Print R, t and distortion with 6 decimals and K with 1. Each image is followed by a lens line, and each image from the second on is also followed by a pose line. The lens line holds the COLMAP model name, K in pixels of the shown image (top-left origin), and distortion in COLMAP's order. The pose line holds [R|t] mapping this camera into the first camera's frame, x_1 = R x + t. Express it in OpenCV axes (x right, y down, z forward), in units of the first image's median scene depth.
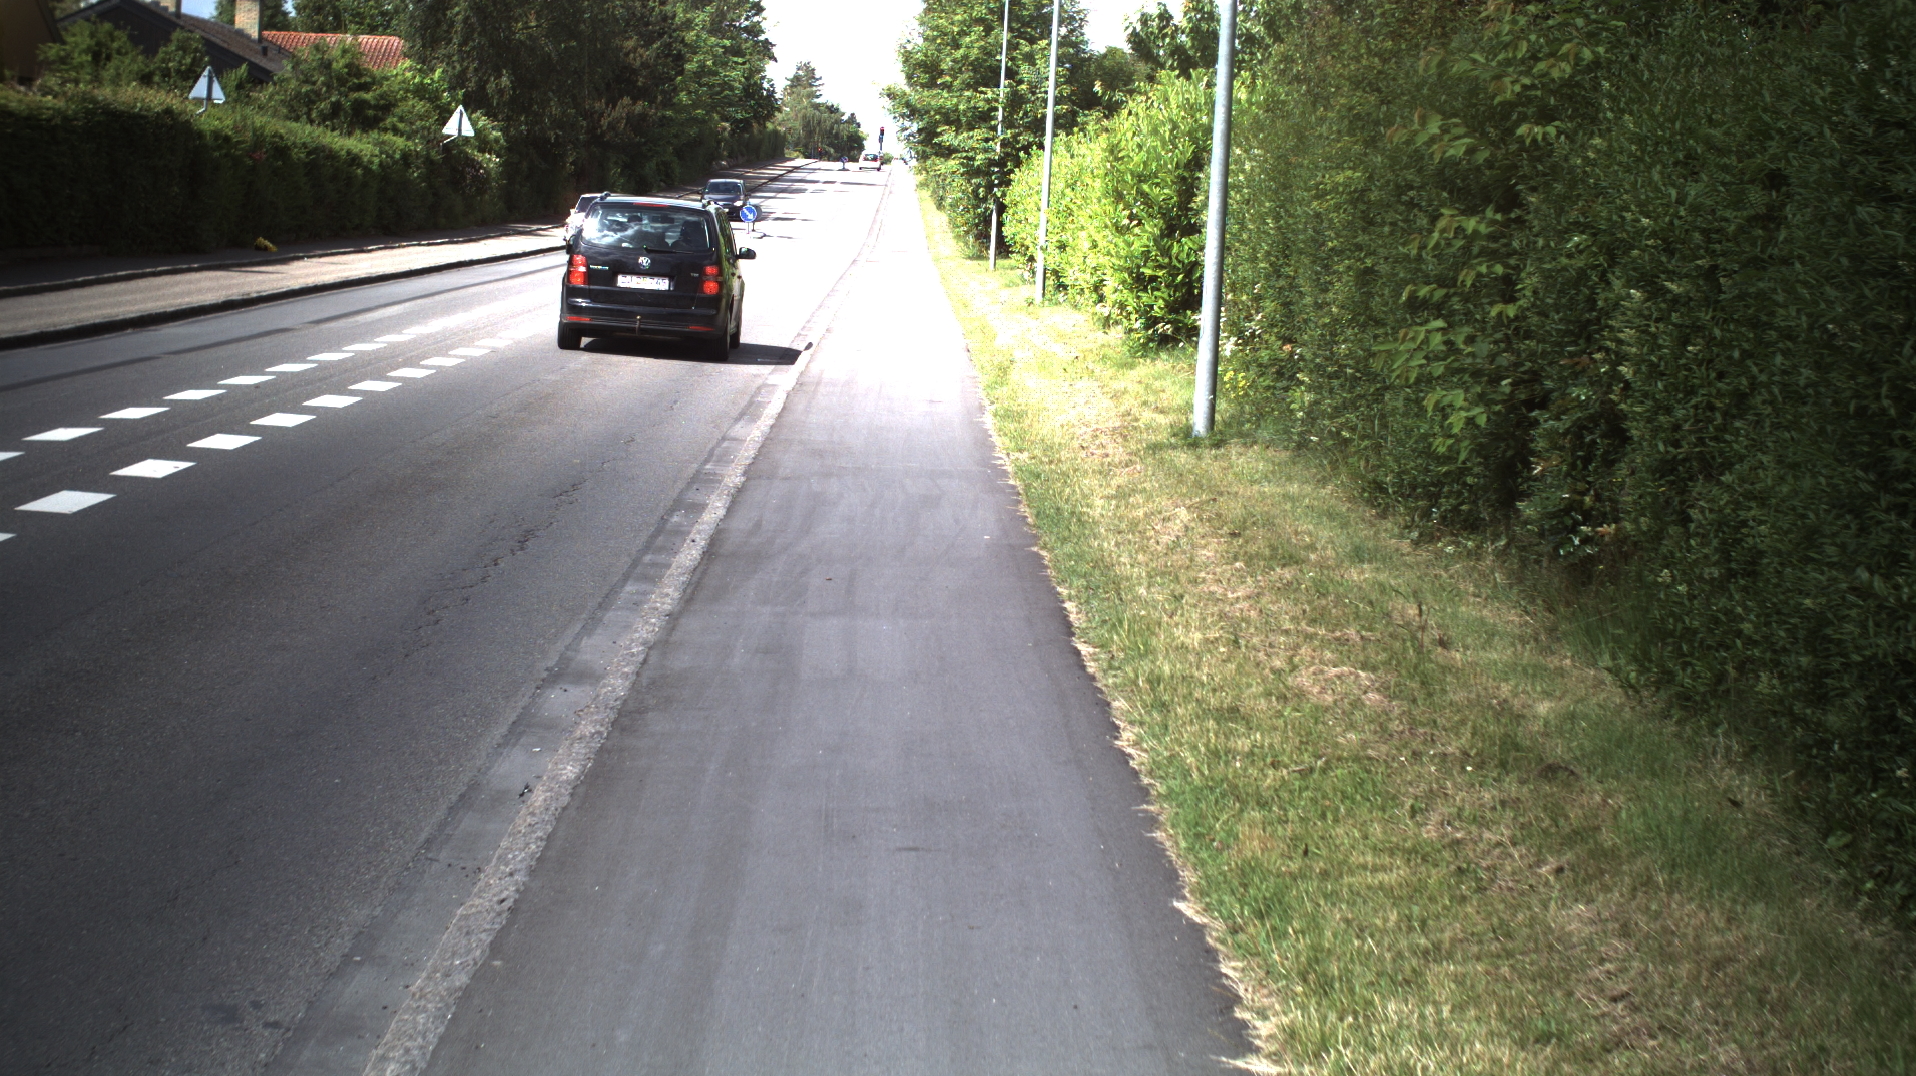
lens RADIAL K [[3396.8, 0, 958.0], [0, 3396.8, 538.0], [0, 0, 1]] dist [-0.300191, 0.445508]
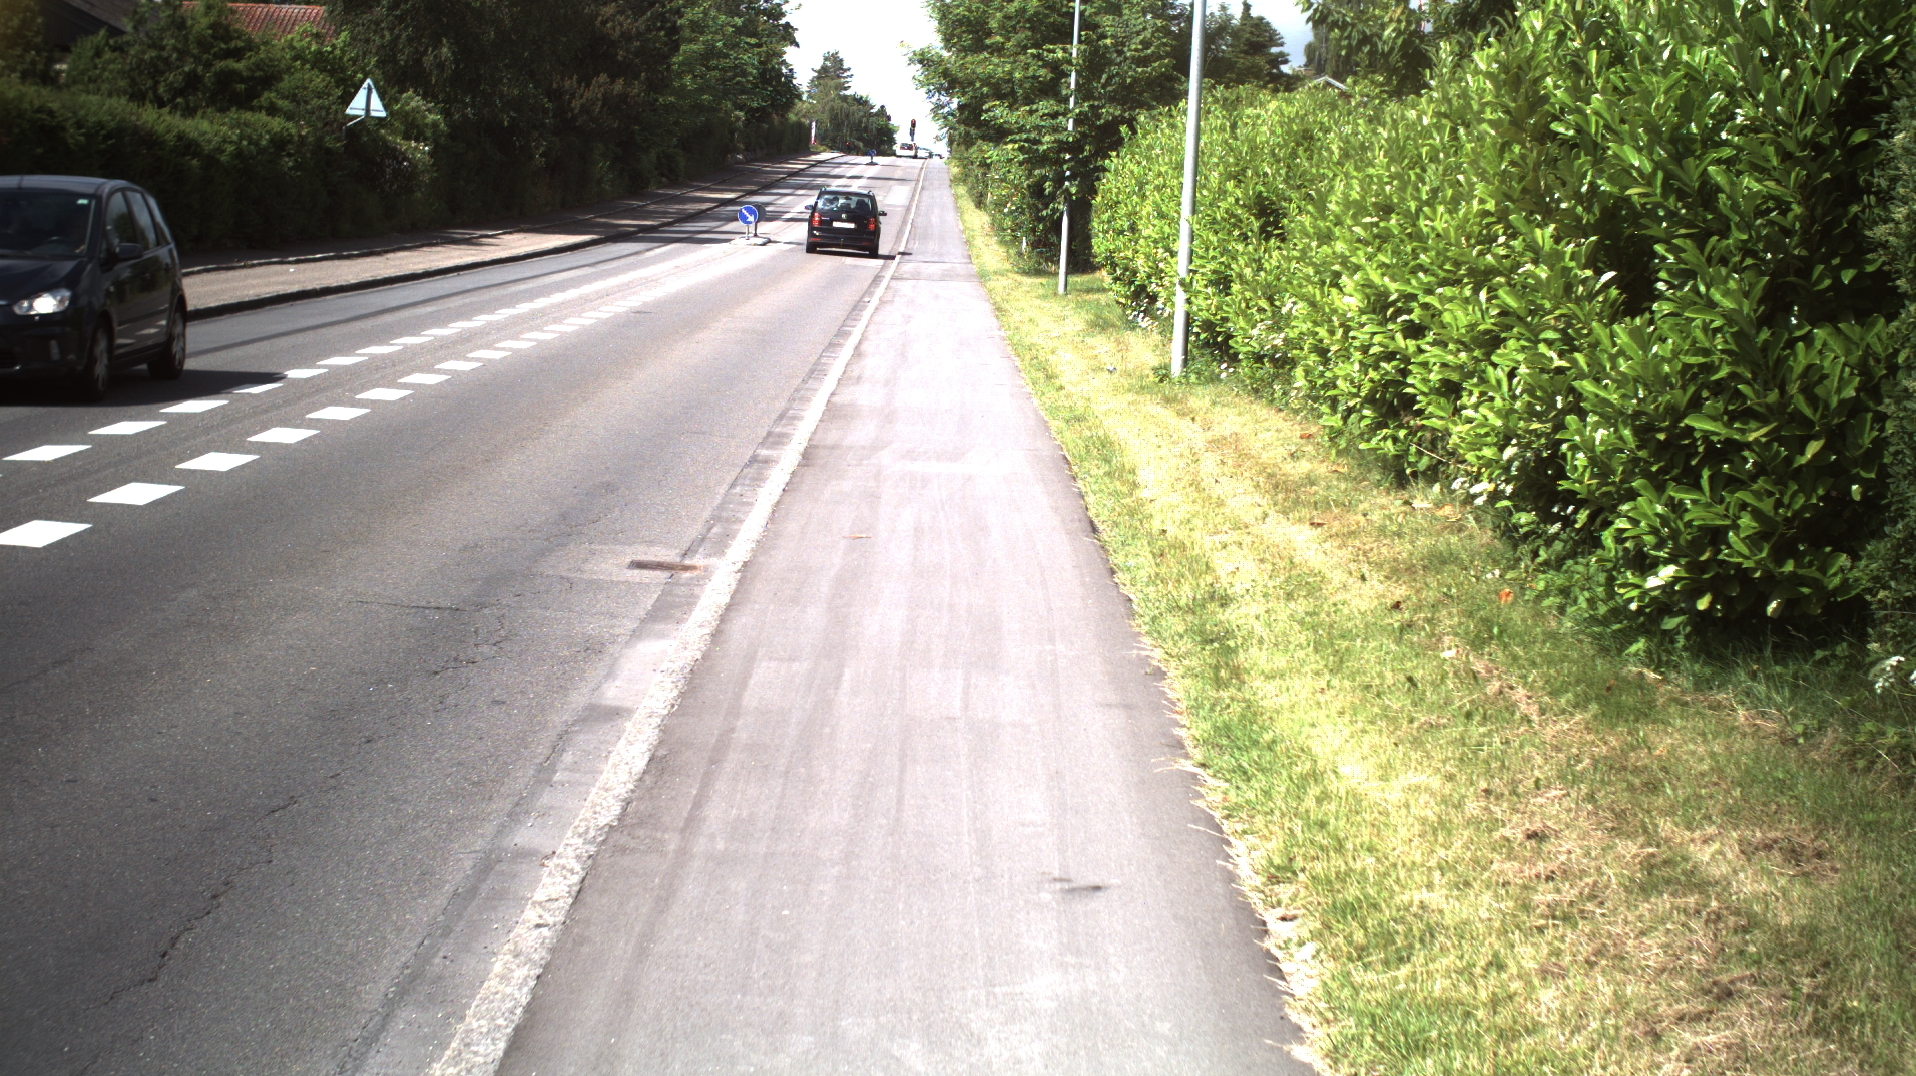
lens RADIAL K [[3396.8, 0, 958.0], [0, 3396.8, 538.0], [0, 0, 1]] dist [-0.300191, 0.445508]
pose [[0.999949, -0.002801, -0.009687, -0.005210], [0.002814, 0.999995, 0.001290, -0.025366], [0.009683, -0.001317, 0.999952, 0.248227]]
